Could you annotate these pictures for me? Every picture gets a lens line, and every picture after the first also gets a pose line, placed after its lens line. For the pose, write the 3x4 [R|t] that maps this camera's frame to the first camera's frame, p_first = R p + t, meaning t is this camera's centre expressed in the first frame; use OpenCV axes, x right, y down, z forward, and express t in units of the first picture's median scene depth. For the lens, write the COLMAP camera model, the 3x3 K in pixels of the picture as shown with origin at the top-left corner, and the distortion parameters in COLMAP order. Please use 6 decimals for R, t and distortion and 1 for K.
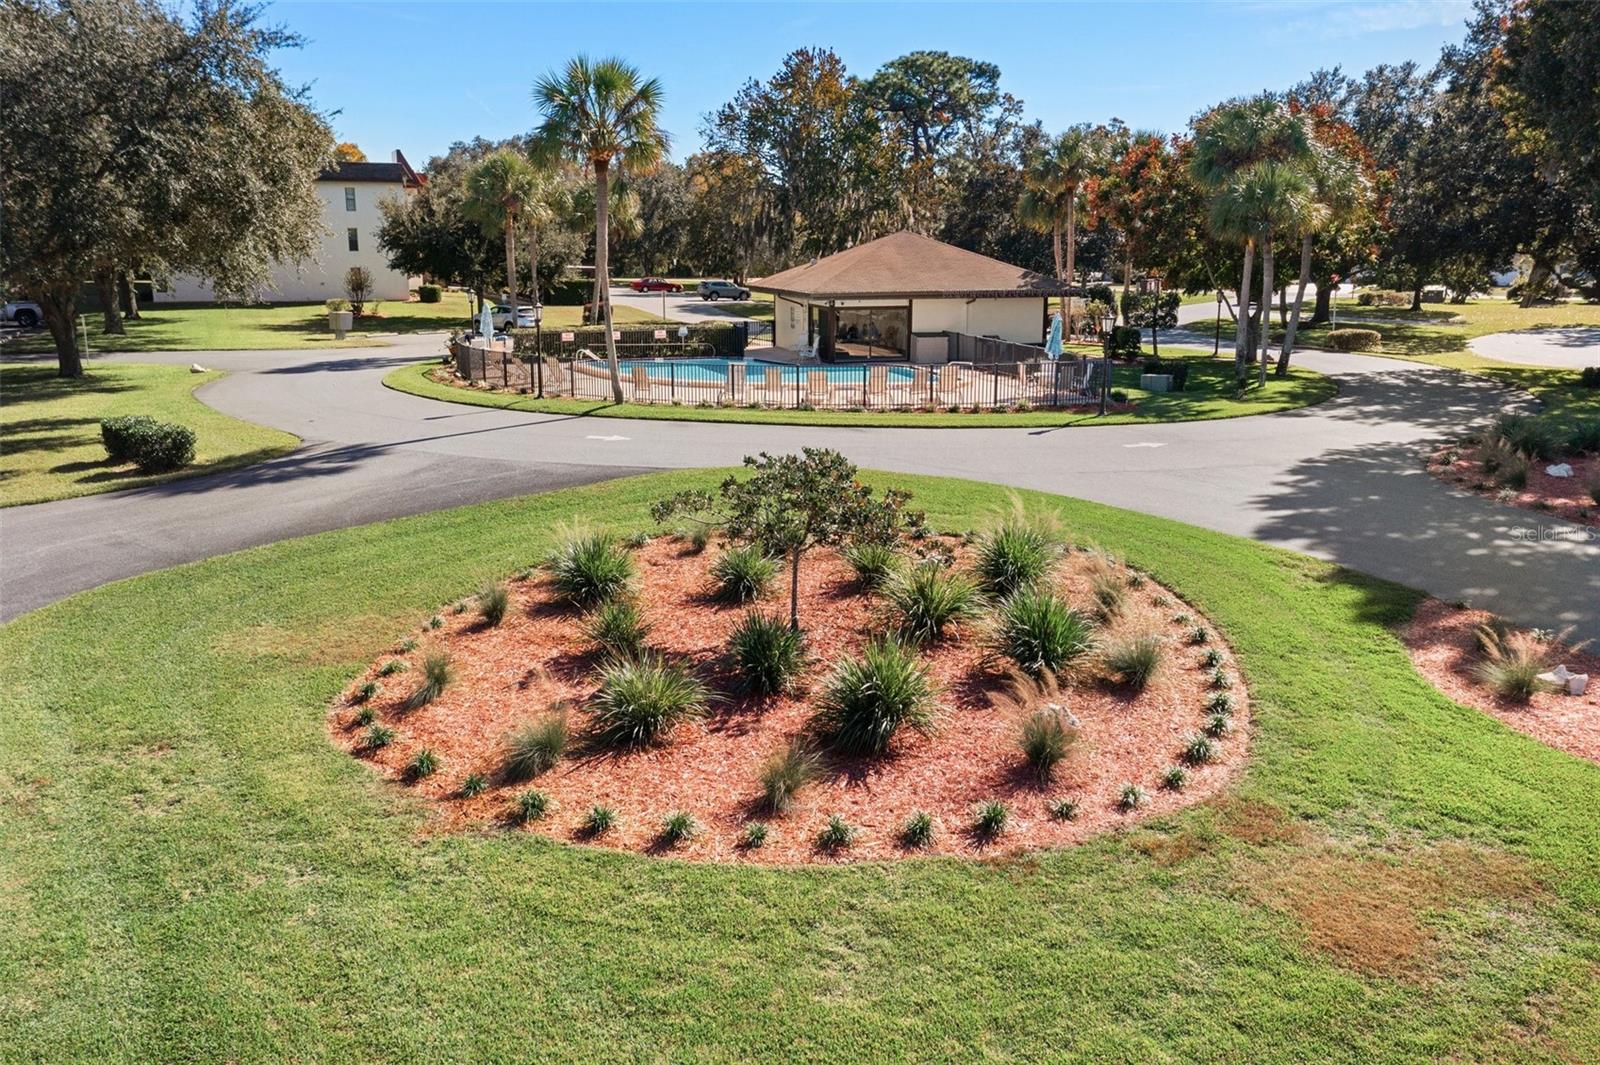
lens RADIAL K [[1275.6, 0, 800.0], [0, 1275.6, 532.5], [0, 0, 1]] dist [0.002455, 0.013210]
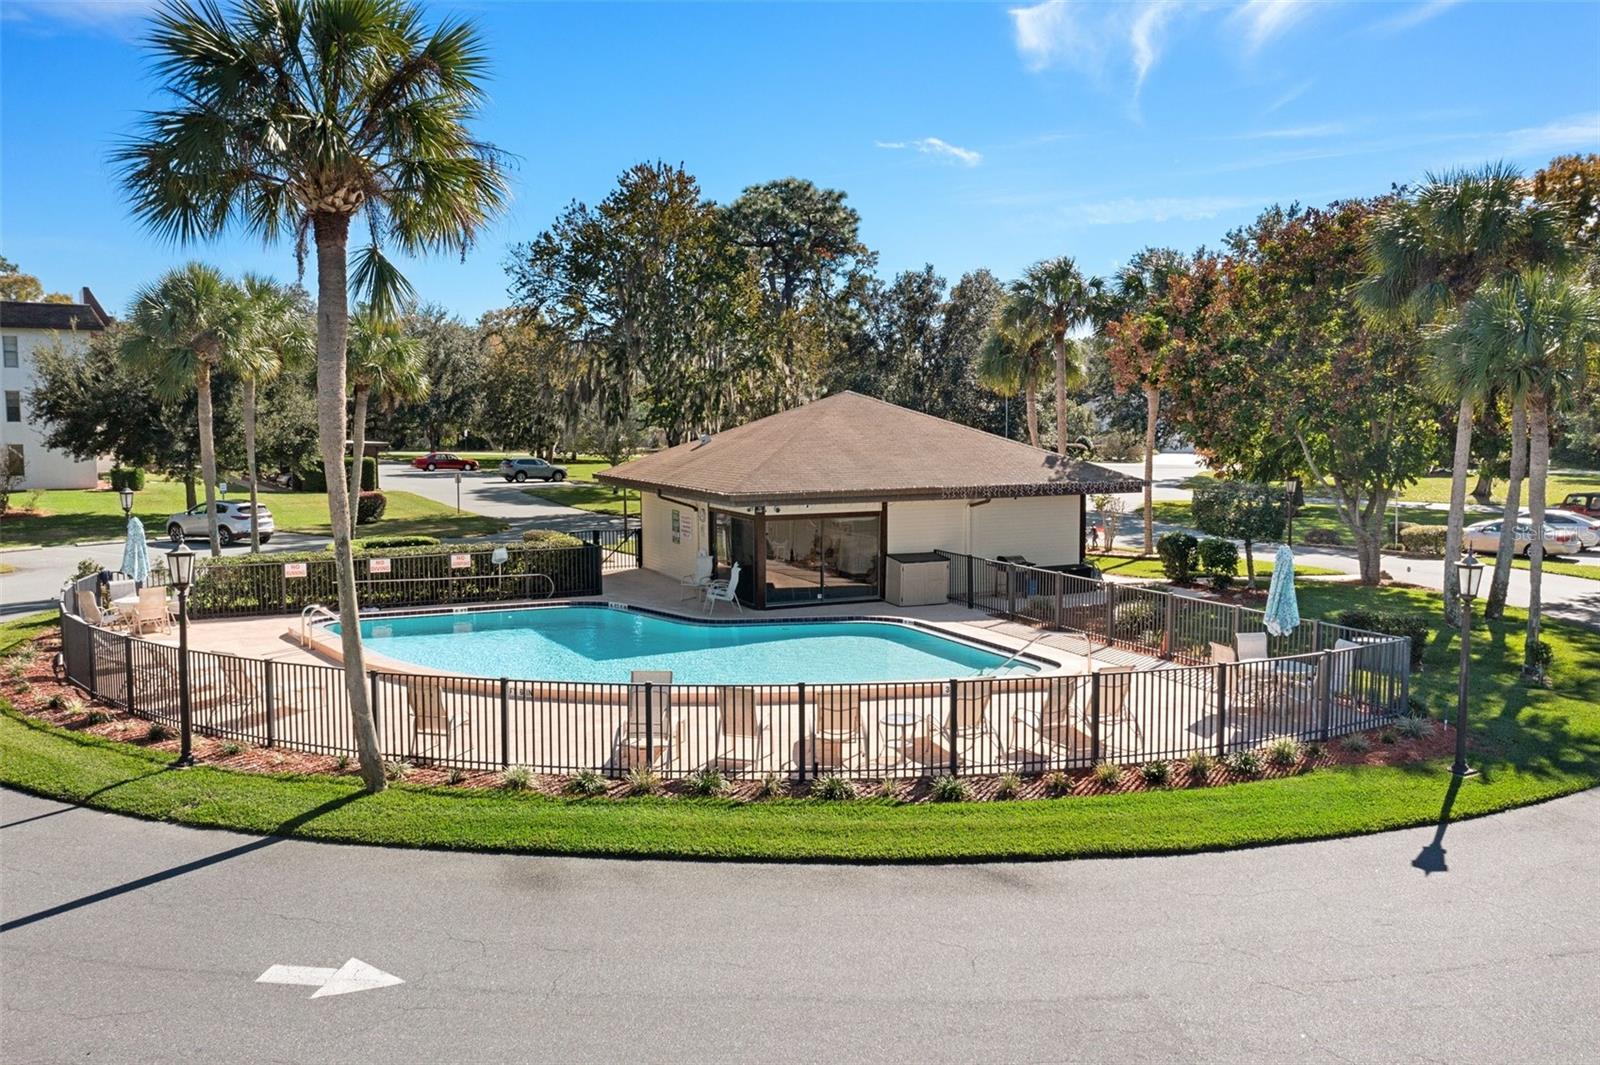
lens RADIAL K [[1275.6, 0, 800.0], [0, 1275.6, 532.5], [0, 0, 1]] dist [0.002455, 0.013210]
pose [[0.986635, -0.015799, 0.162177, -0.032411], [0.036501, 0.991424, -0.125481, -0.057531], [-0.158804, 0.129724, 0.978751, 0.255328]]
